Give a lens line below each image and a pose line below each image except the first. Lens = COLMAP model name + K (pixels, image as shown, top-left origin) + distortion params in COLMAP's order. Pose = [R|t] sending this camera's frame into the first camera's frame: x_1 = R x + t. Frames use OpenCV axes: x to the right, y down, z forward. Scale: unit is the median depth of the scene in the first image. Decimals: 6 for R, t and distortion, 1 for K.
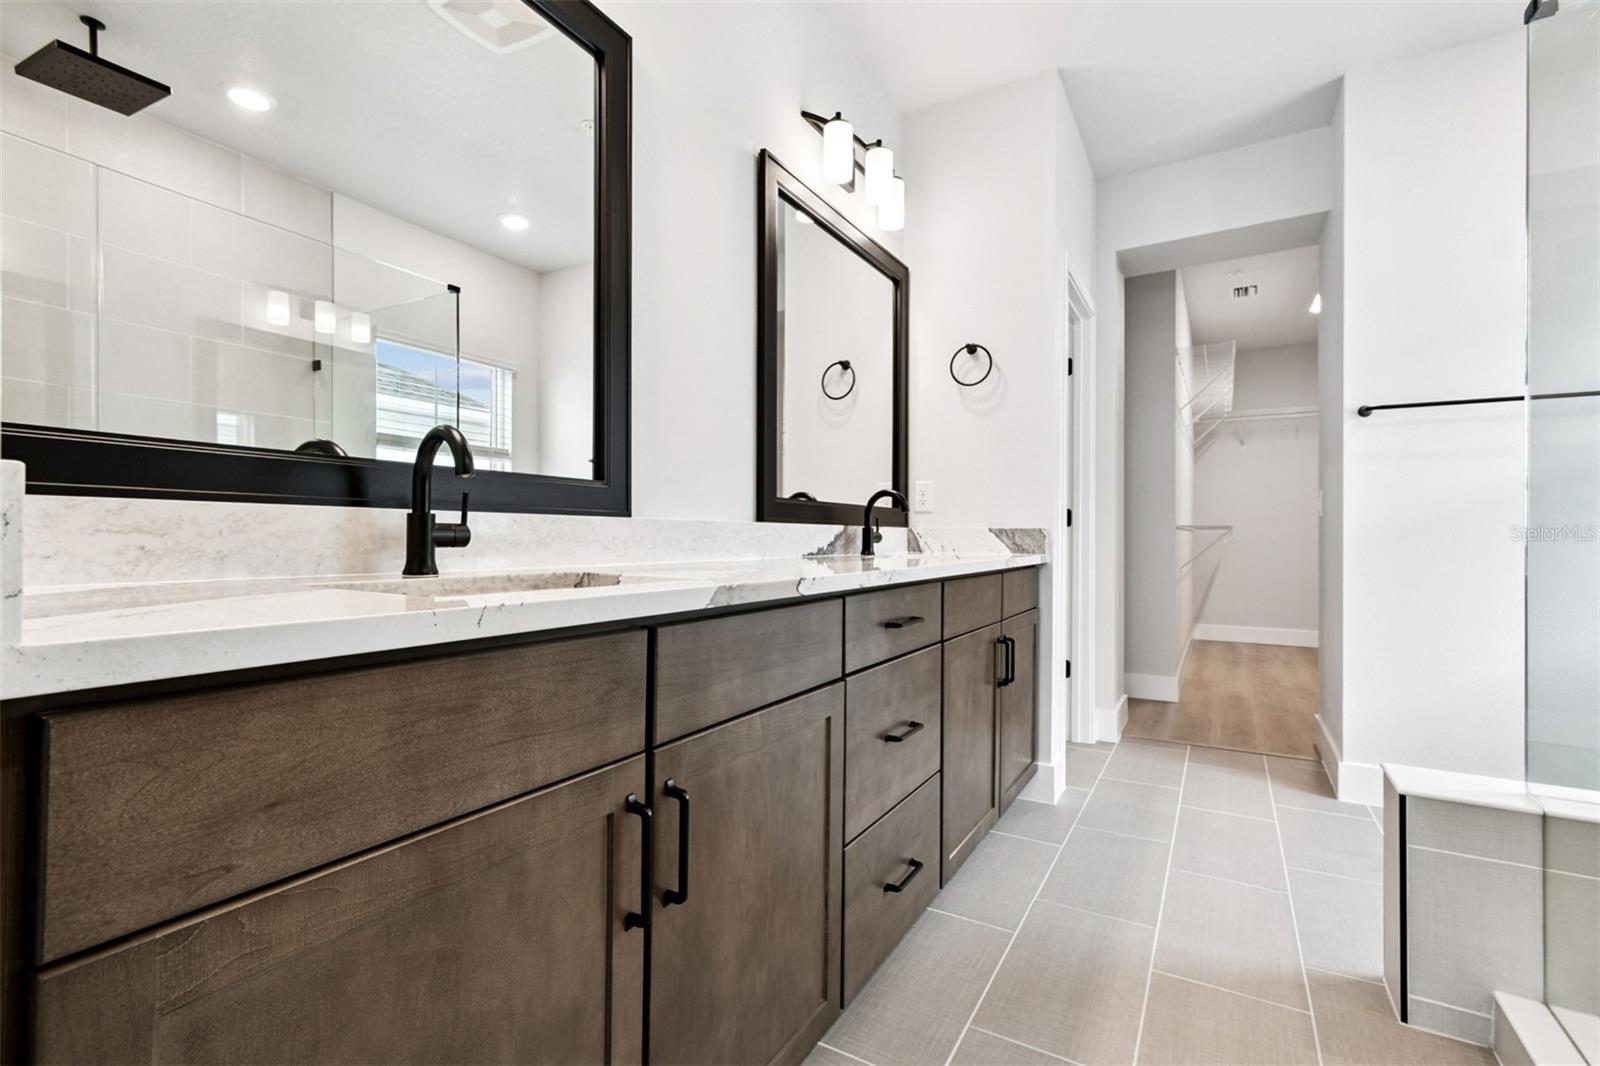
lens RADIAL K [[715.2, 0, 800.0], [0, 715.2, 533.0], [0, 0, 1]] dist [0.002435, 0.000216]
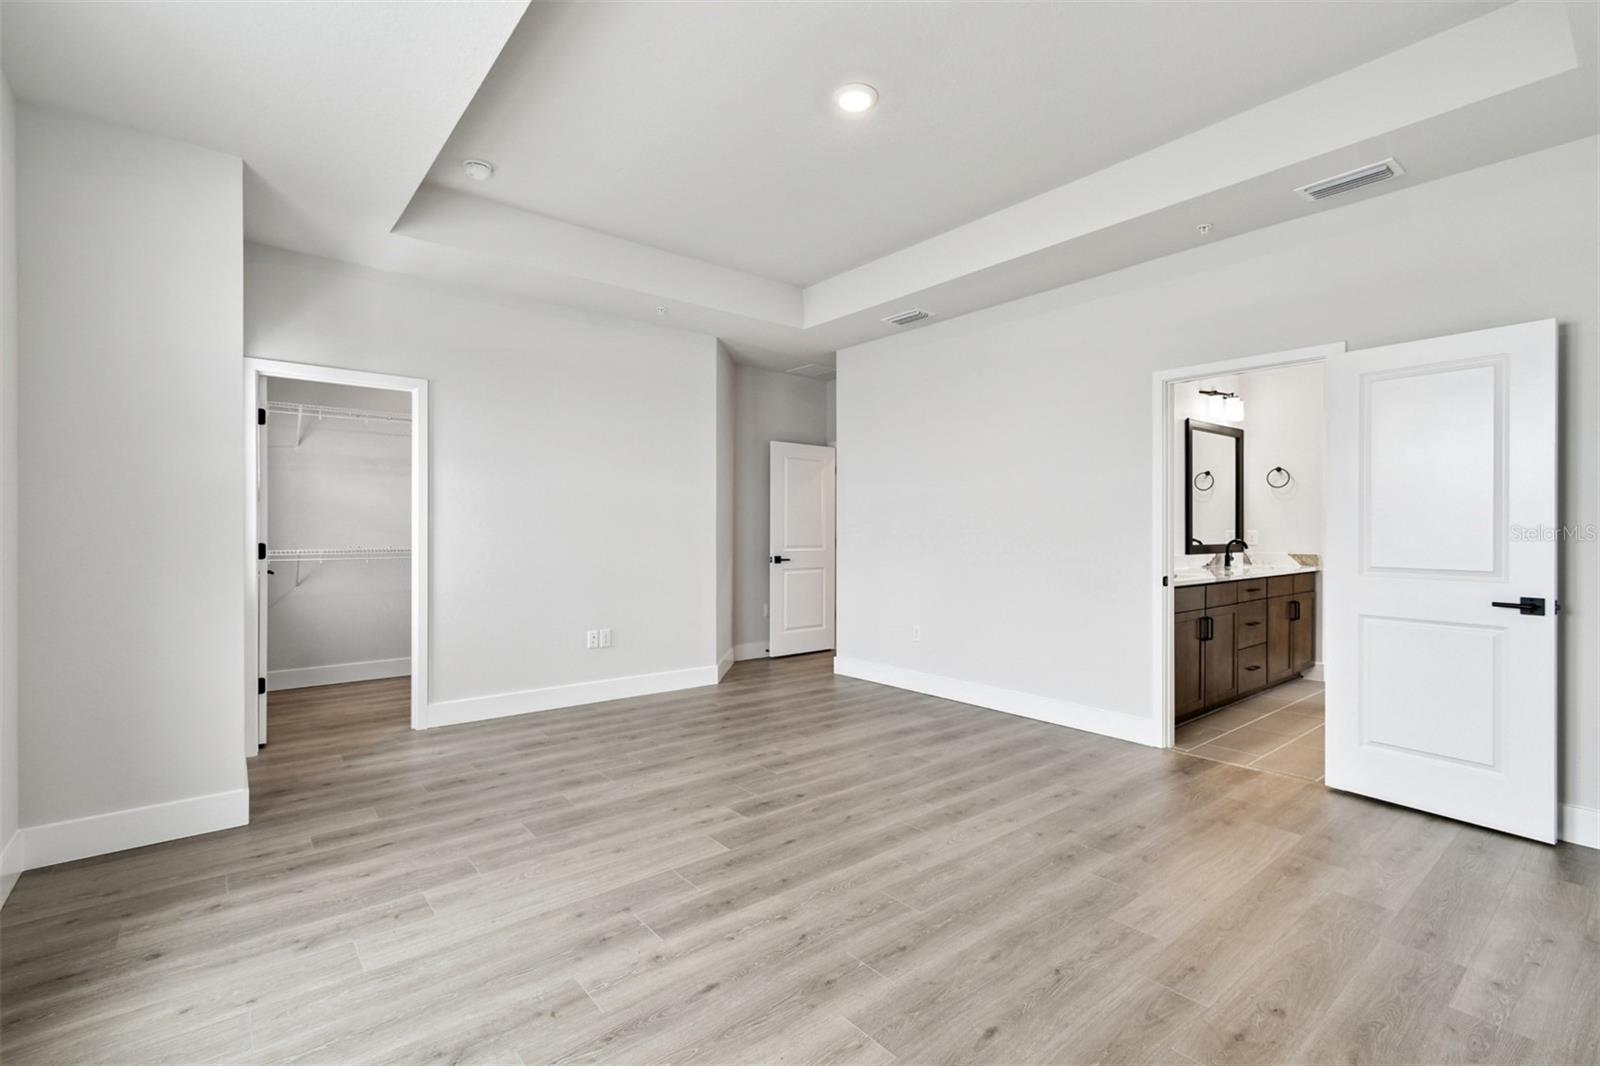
lens RADIAL K [[715.2, 0, 800.0], [0, 715.2, 533.0], [0, 0, 1]] dist [0.002435, 0.000216]
pose [[0.937619, -0.004165, -0.347638, -0.384070], [0.006320, 0.999967, 0.005065, -0.094442], [0.347606, -0.006946, 0.937615, -1.611753]]
